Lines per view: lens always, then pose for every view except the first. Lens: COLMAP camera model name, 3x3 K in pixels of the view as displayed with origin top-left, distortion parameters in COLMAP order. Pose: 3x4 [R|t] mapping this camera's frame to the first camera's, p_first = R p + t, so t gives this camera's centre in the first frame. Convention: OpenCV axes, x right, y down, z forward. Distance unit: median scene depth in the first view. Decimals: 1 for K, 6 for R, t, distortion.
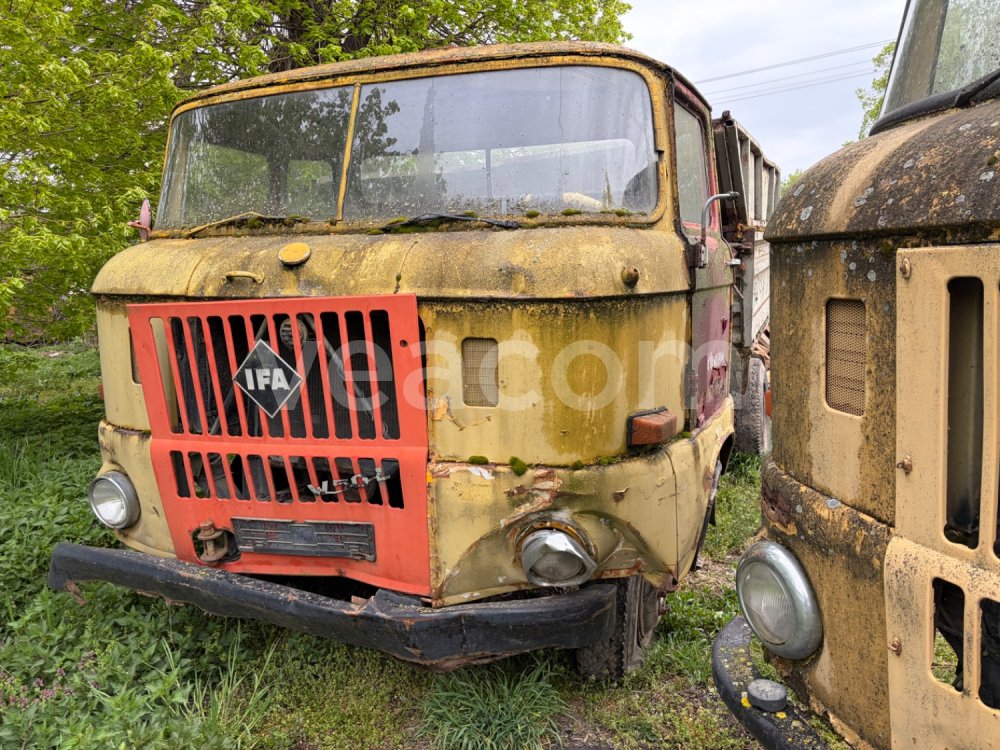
lens RADIAL K [[741.3, 0, 500.0], [0, 741.3, 375.0], [0, 0, 1]] dist [0.075214, -0.098428]
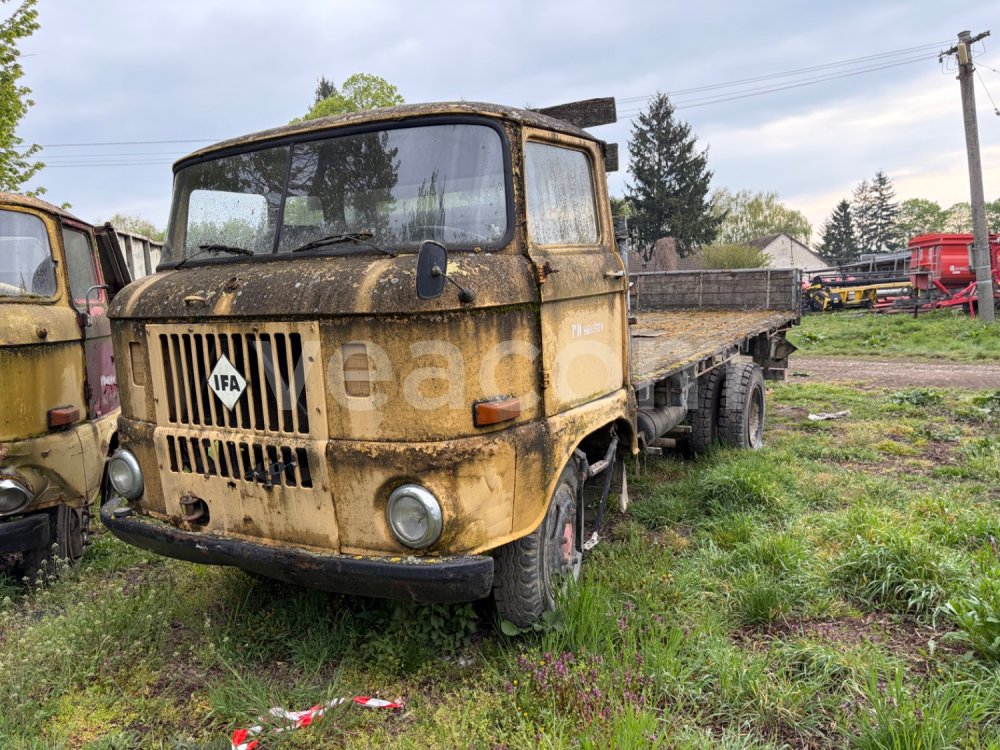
lens RADIAL K [[741.3, 0, 500.0], [0, 741.3, 375.0], [0, 0, 1]] dist [0.075214, -0.098428]
pose [[0.762073, -0.061072, 0.644605, -0.154348], [0.097086, 0.995065, -0.020502, 0.111020], [-0.640171, 0.078206, 0.764241, -1.056466]]
